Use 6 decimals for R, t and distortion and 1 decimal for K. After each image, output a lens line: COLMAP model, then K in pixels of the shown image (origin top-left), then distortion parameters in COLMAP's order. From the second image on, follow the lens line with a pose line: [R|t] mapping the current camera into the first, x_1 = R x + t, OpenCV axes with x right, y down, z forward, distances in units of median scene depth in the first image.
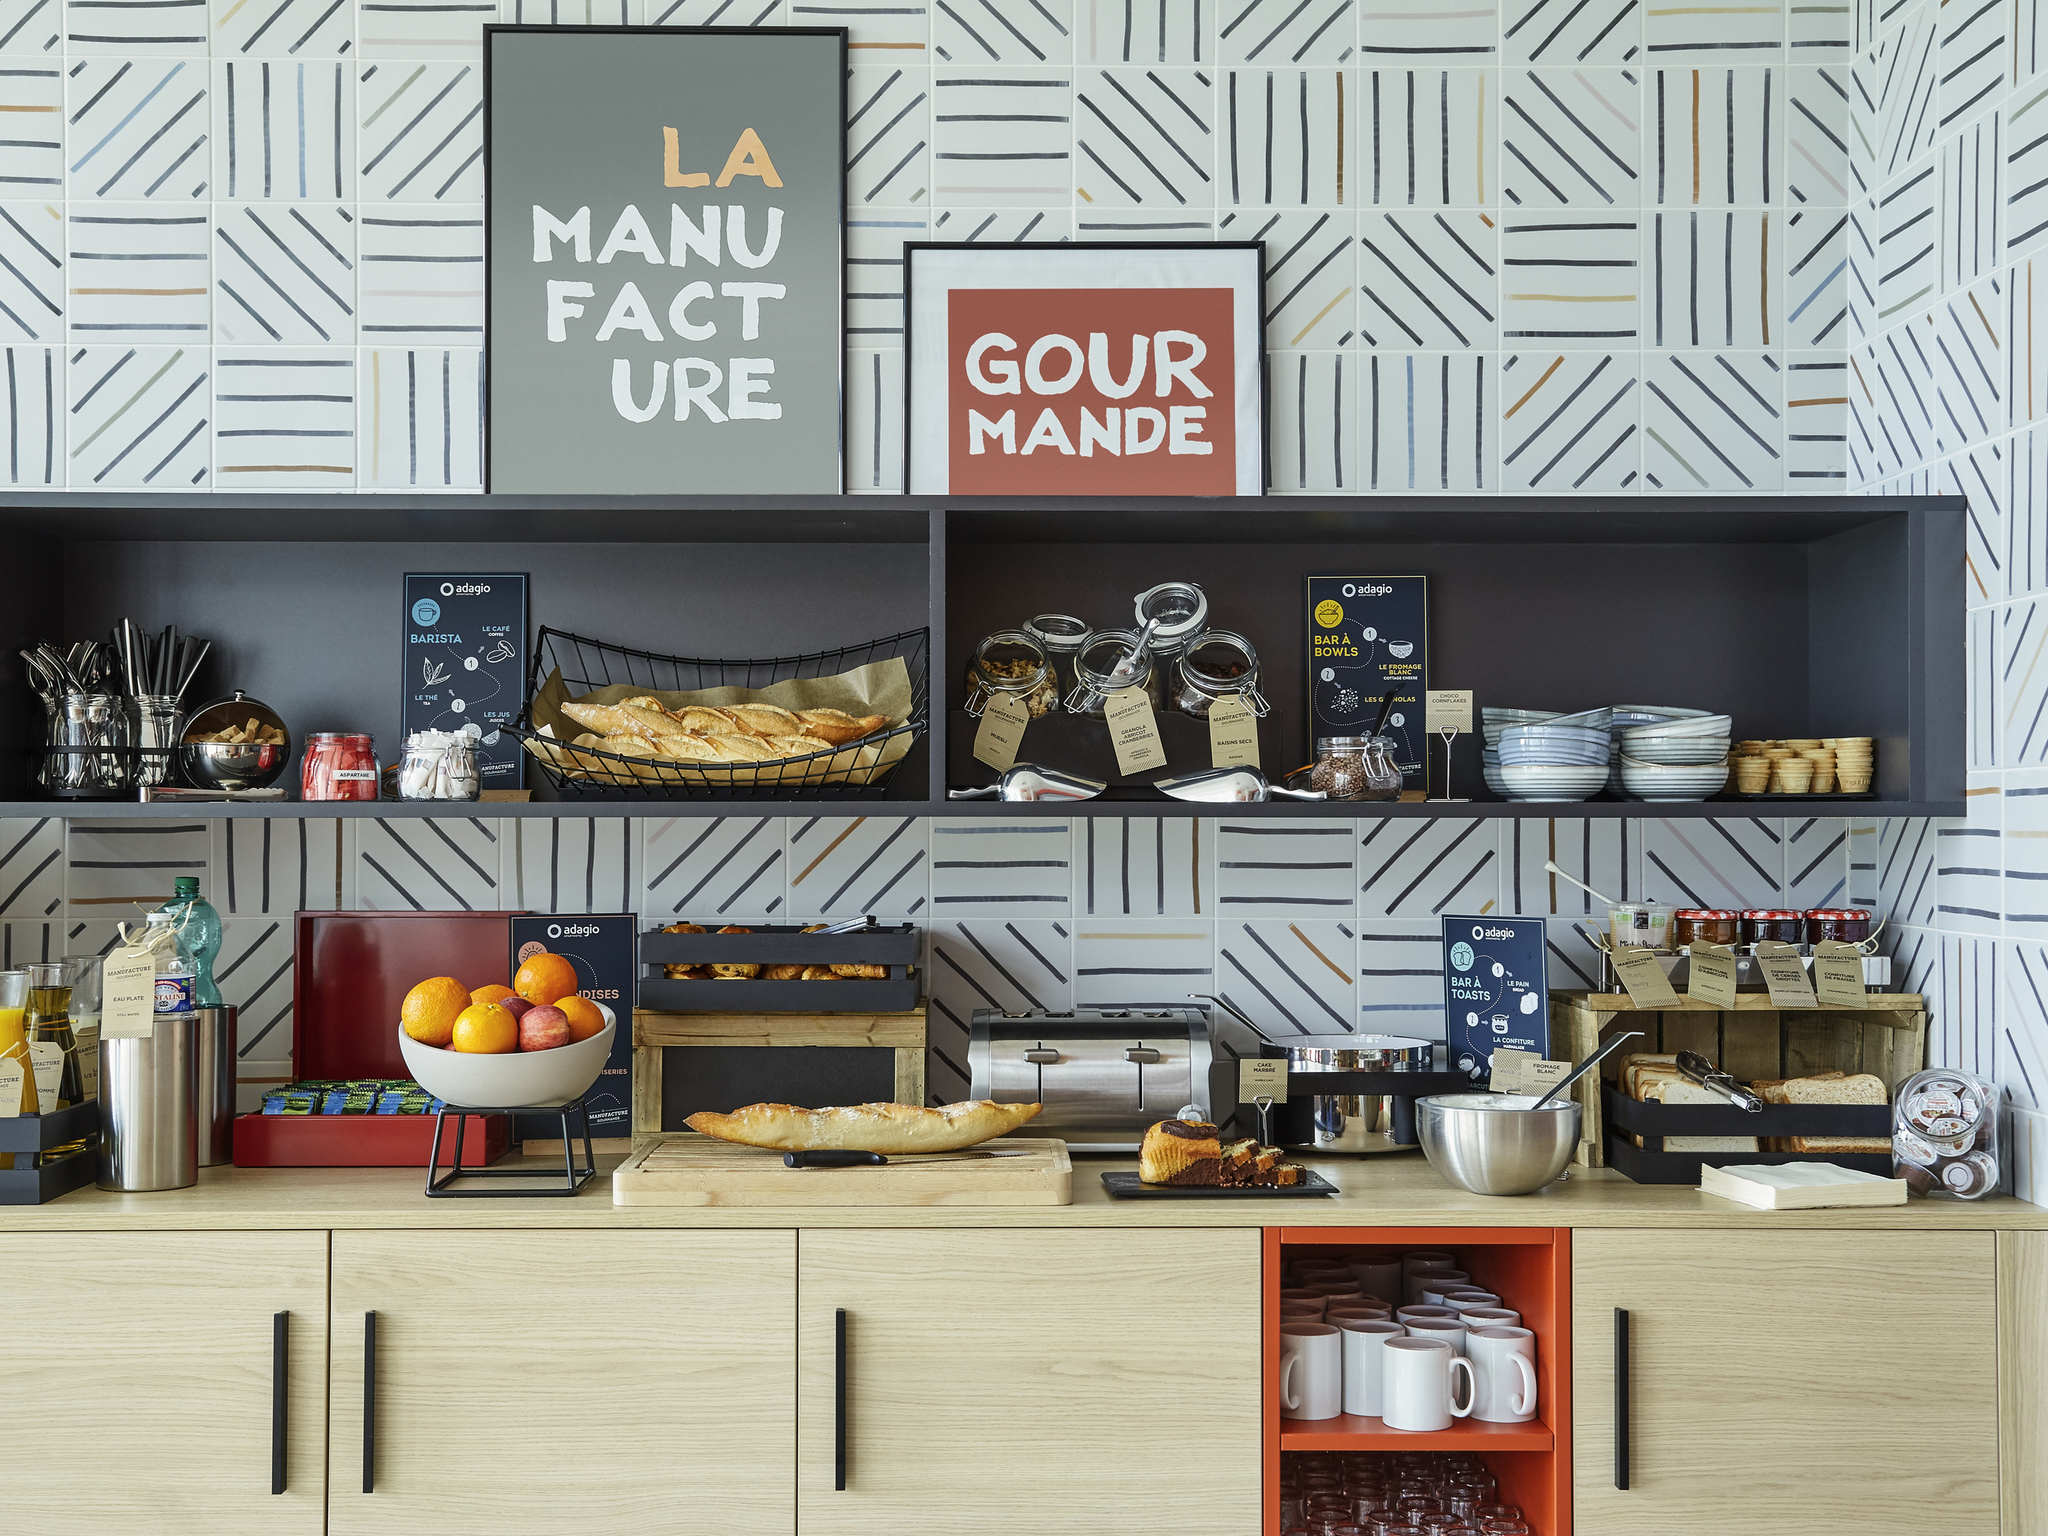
lens RADIAL K [[2416.9, 0, 1016.1], [0, 2416.9, 788.5], [0, 0, 1]] dist [0.030755, 0.086867]
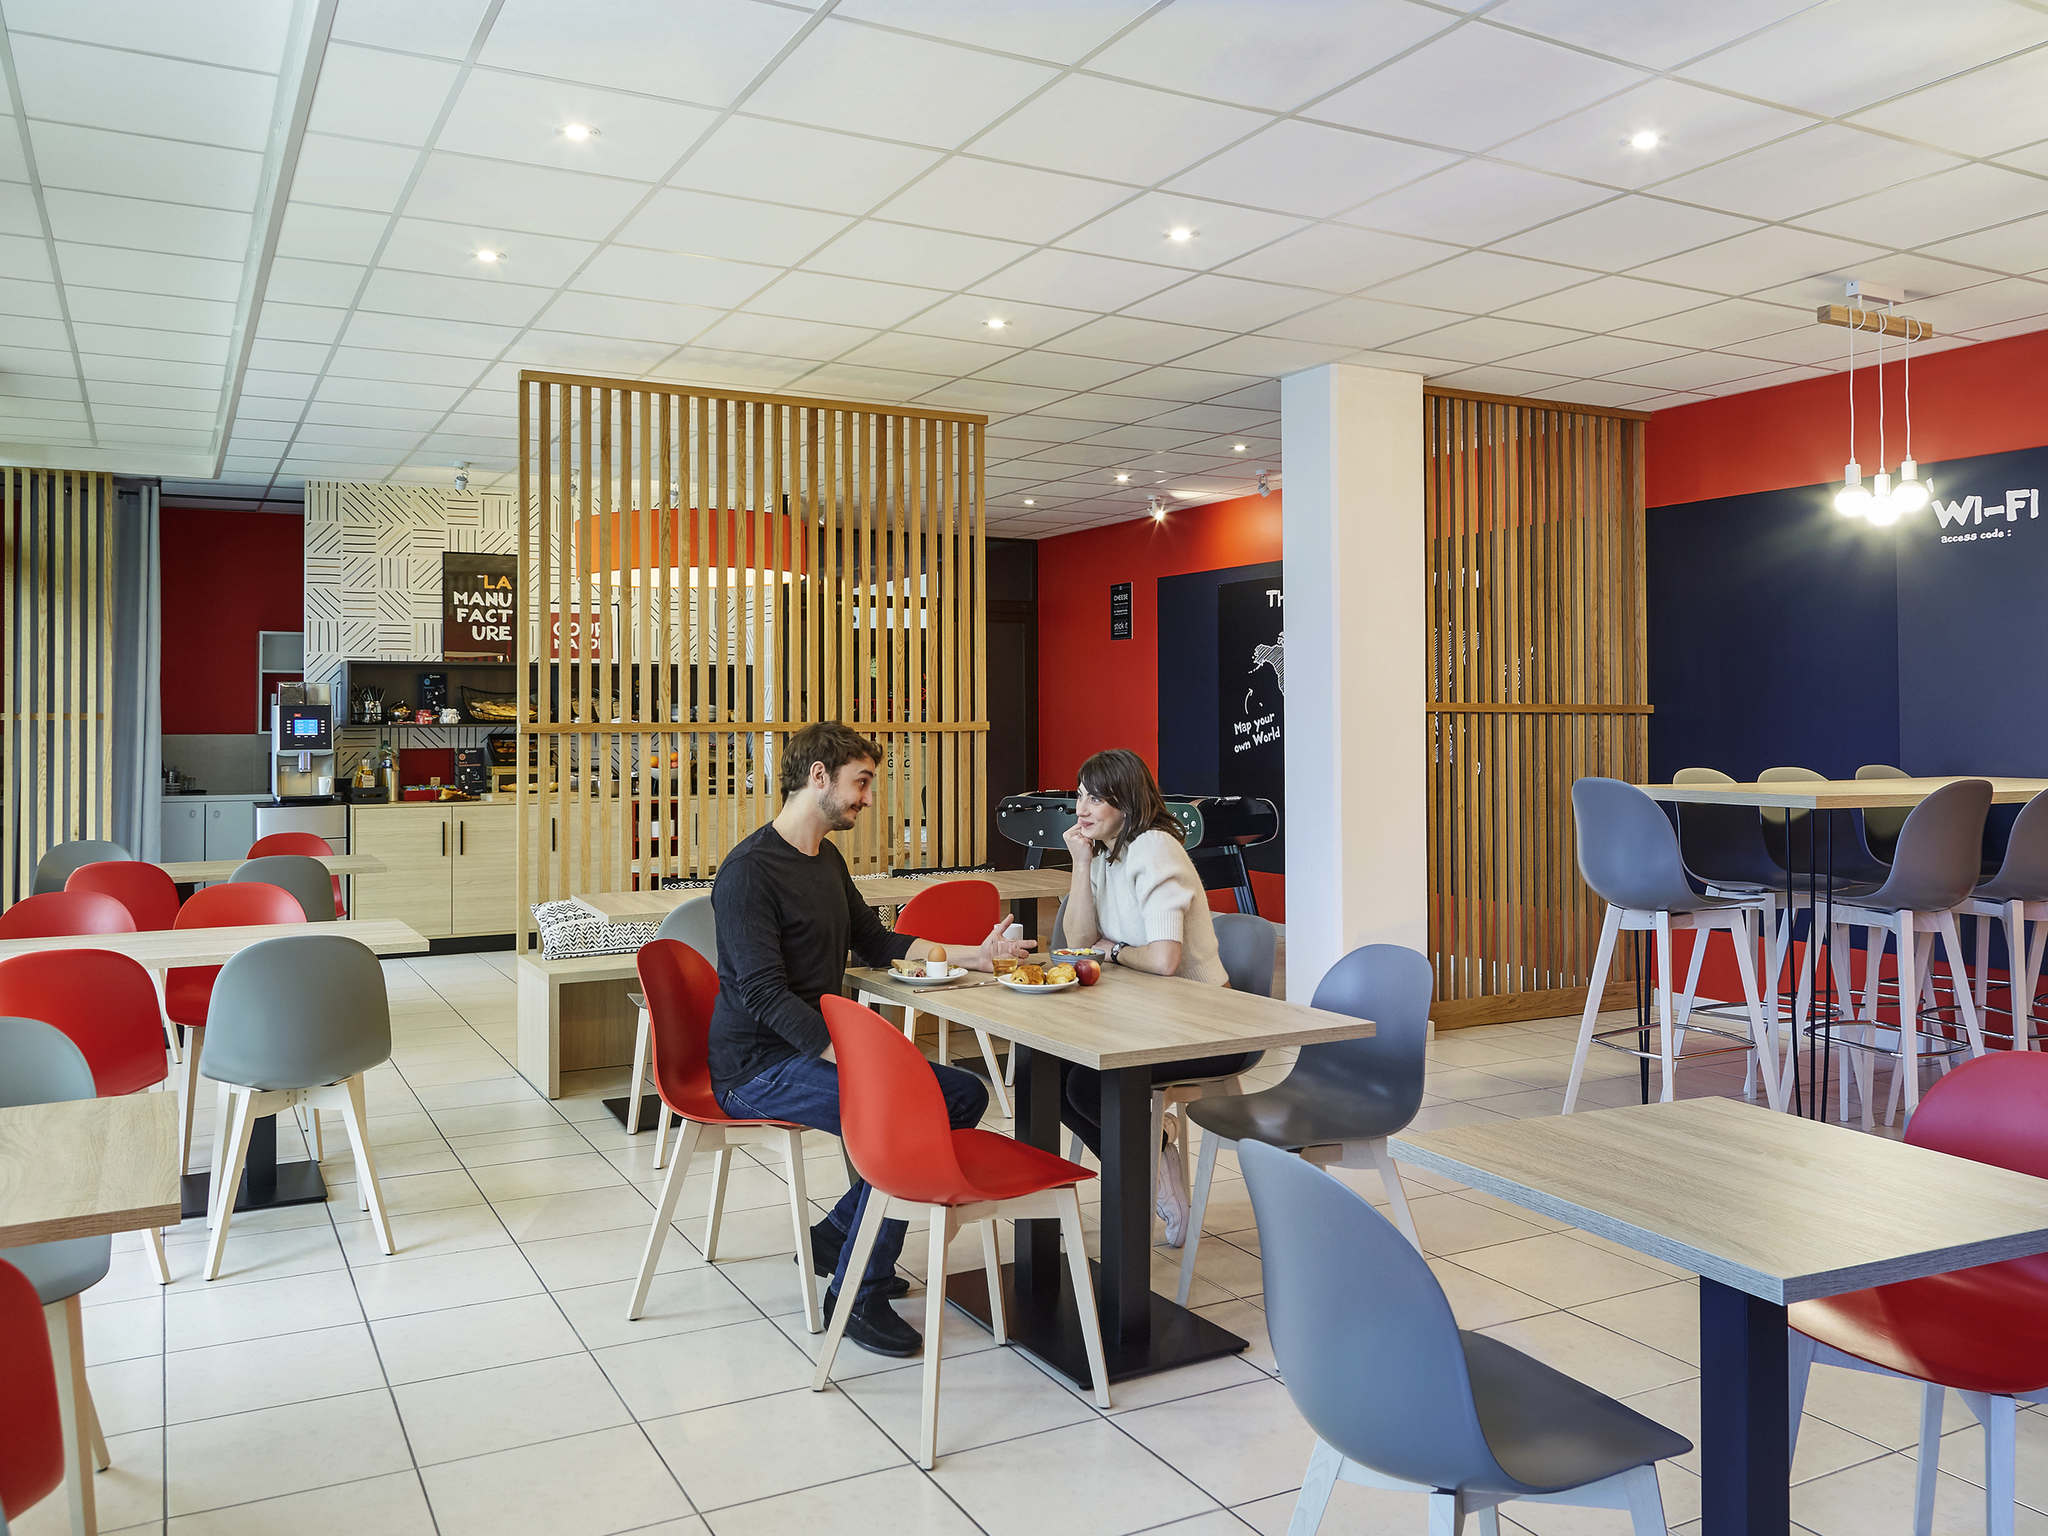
lens RADIAL K [[1580.1, 0, 1038.5], [0, 1580.1, 707.9], [0, 0, 1]] dist [0.023876, -0.001333]
pose [[0.888207, -0.000727, 0.459444, -0.587939], [0.003701, 0.999978, -0.005574, -0.004010], [-0.459429, 0.006651, 0.888189, -2.112235]]
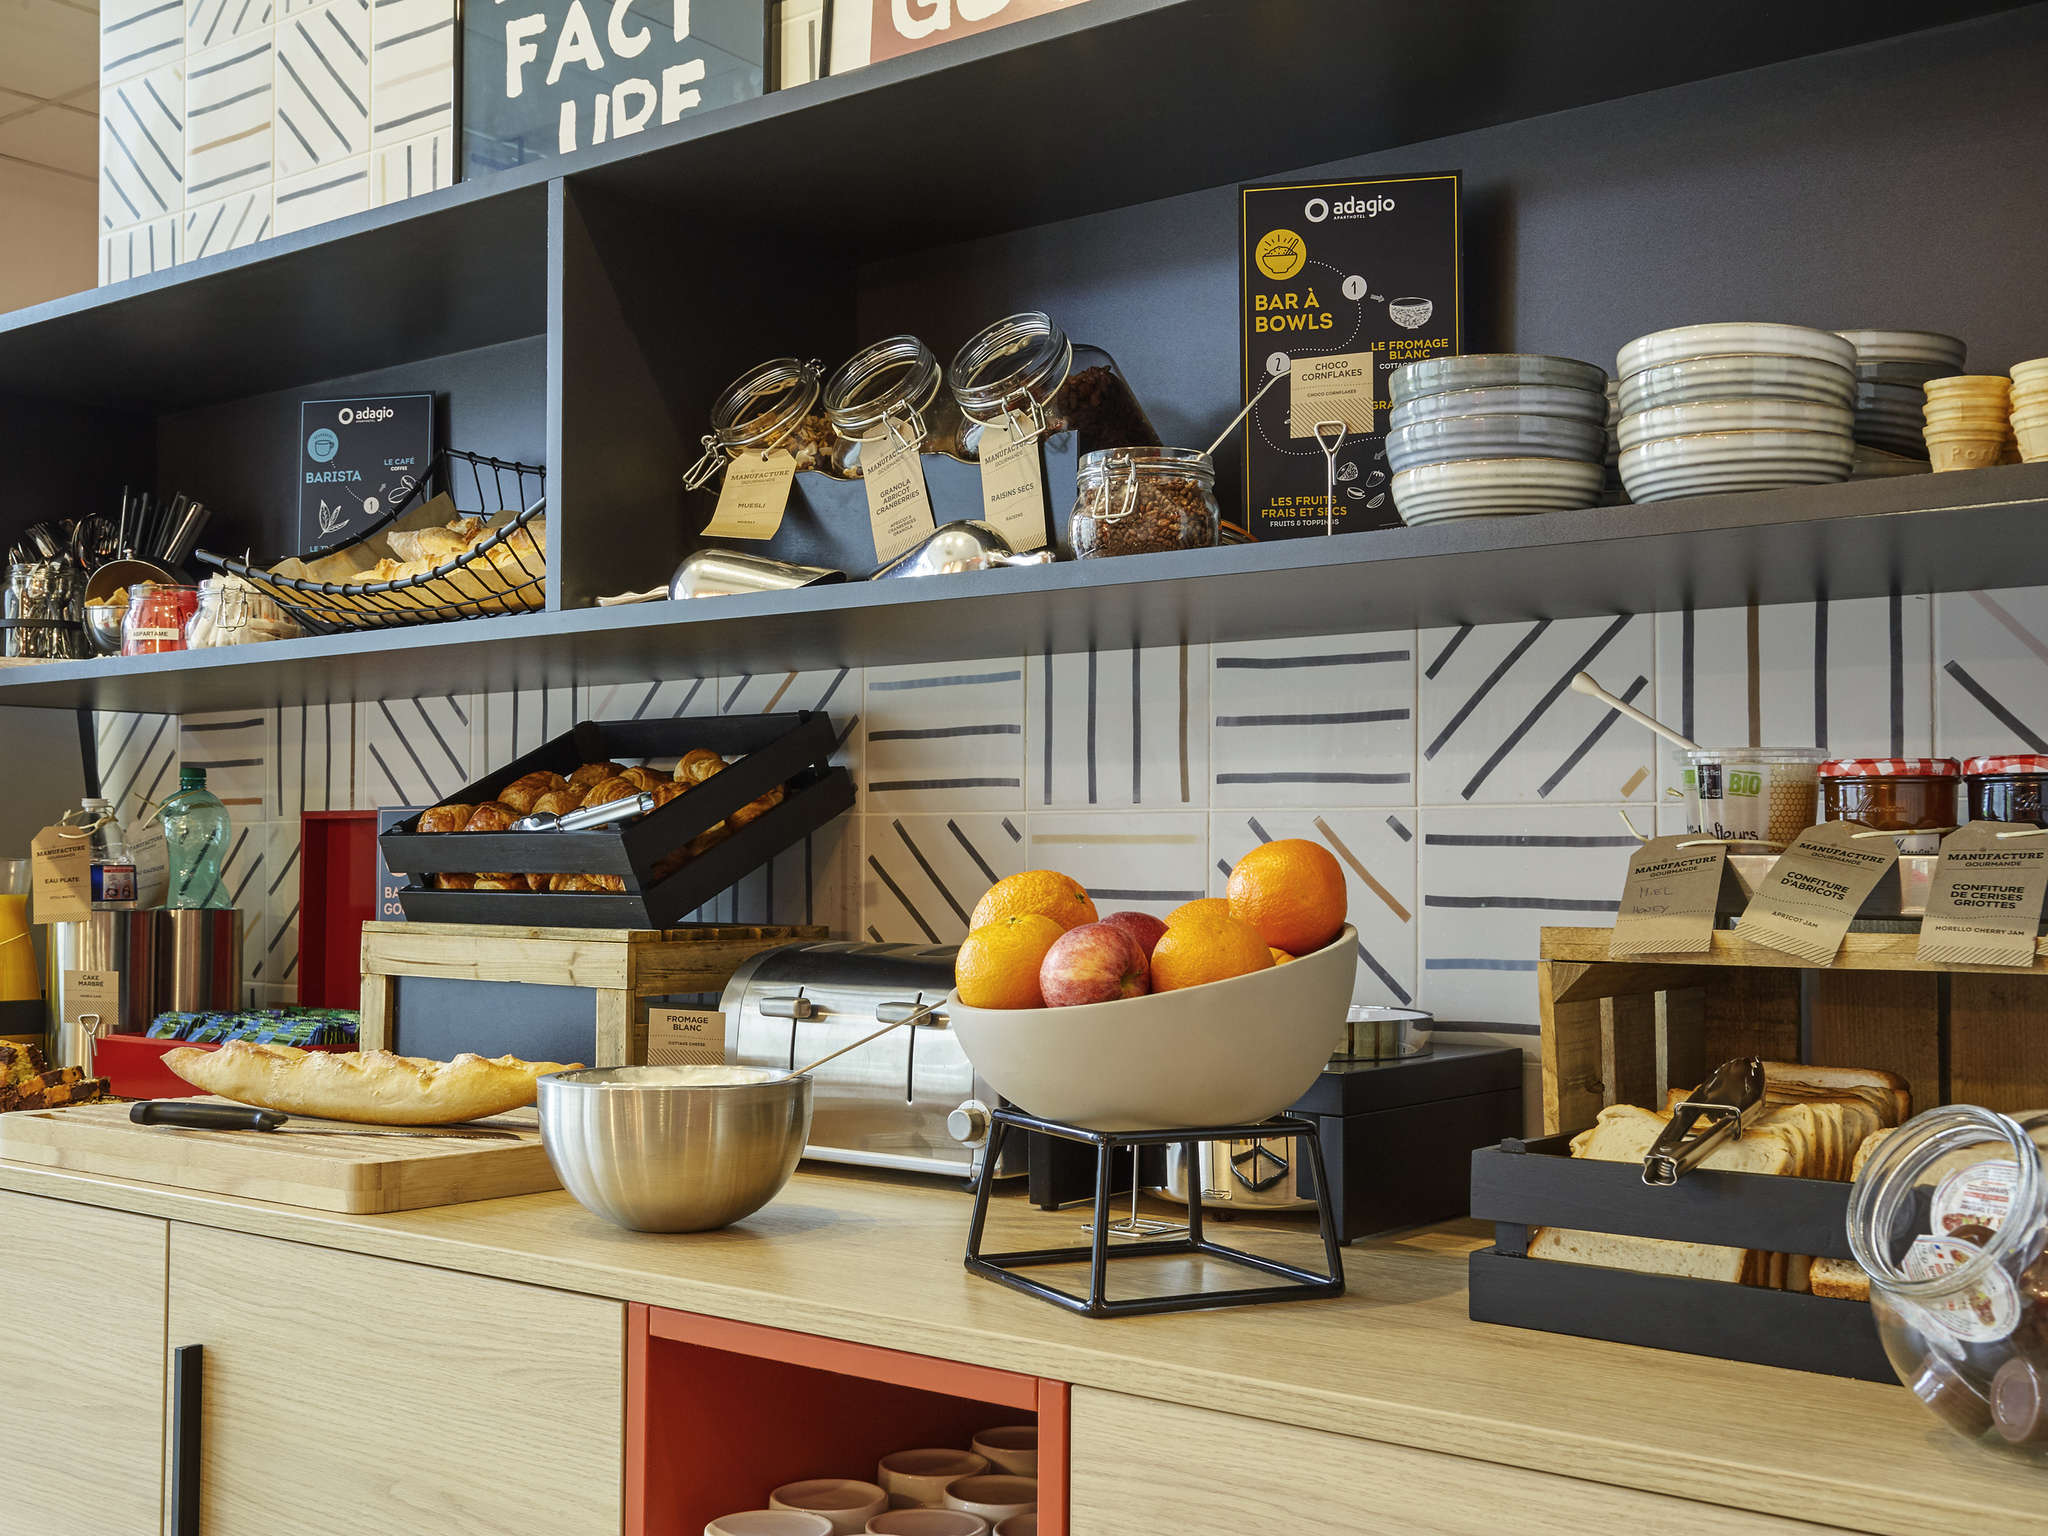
lens RADIAL K [[2307.5, 0, 1024.0], [0, 2307.5, 768.0], [0, 0, 1]] dist [-0.001697, 0.014245]
pose [[0.772446, -0.024127, -0.634622, 0.417231], [0.005894, 0.999507, -0.030825, 0.061215], [0.635053, 0.020071, 0.772208, 0.523684]]
